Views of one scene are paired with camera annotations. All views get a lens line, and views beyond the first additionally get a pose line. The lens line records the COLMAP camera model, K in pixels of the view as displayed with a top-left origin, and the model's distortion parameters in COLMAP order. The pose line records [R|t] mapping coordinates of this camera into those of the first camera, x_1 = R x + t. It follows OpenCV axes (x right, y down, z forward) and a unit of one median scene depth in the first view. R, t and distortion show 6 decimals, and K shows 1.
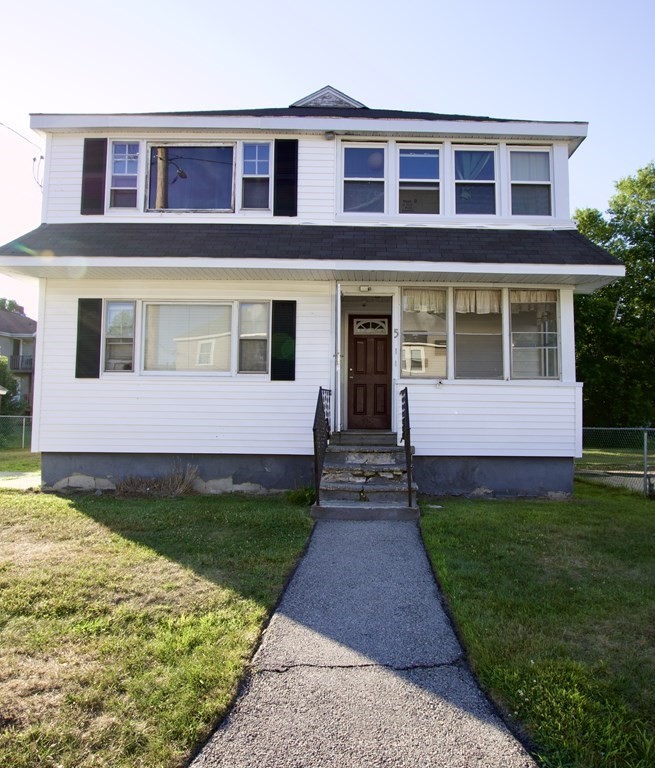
lens RADIAL K [[351.4, 0, 327.4], [0, 351.4, 391.0], [0, 0, 1]] dist [0.002605, -0.000235]
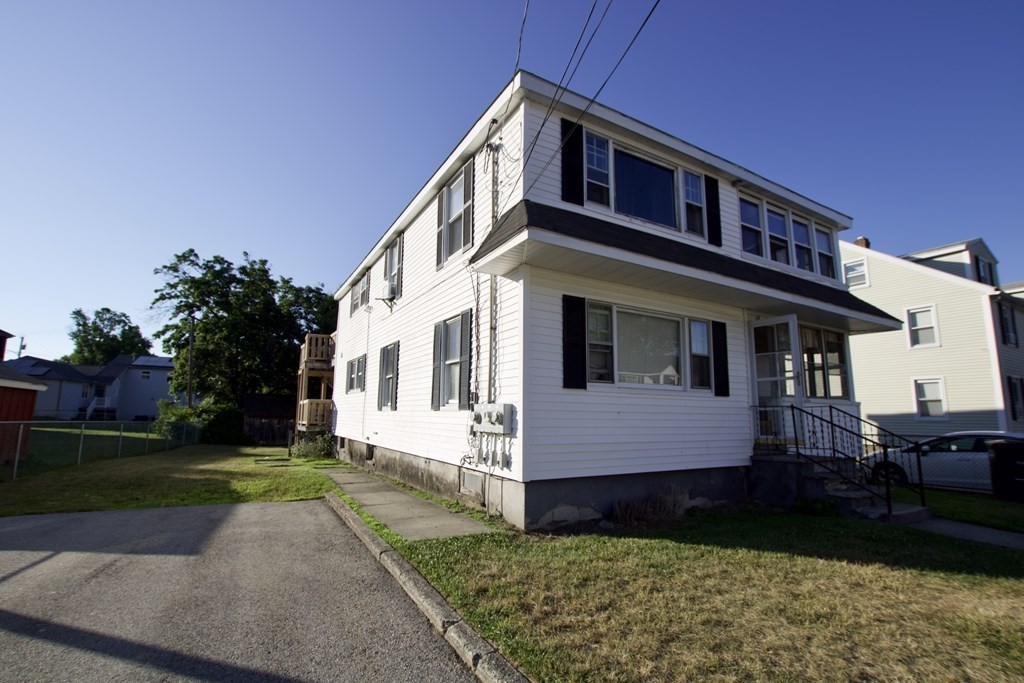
lens RADIAL K [[466.4, 0, 513.5], [0, 466.4, 340.7], [0, 0, 1]] dist [-0.004241, -0.000046]
pose [[0.859057, 0.080856, 0.505454, -1.377654], [-0.034425, 0.994336, -0.100552, -0.033164], [-0.510721, 0.068979, 0.856975, 0.090485]]
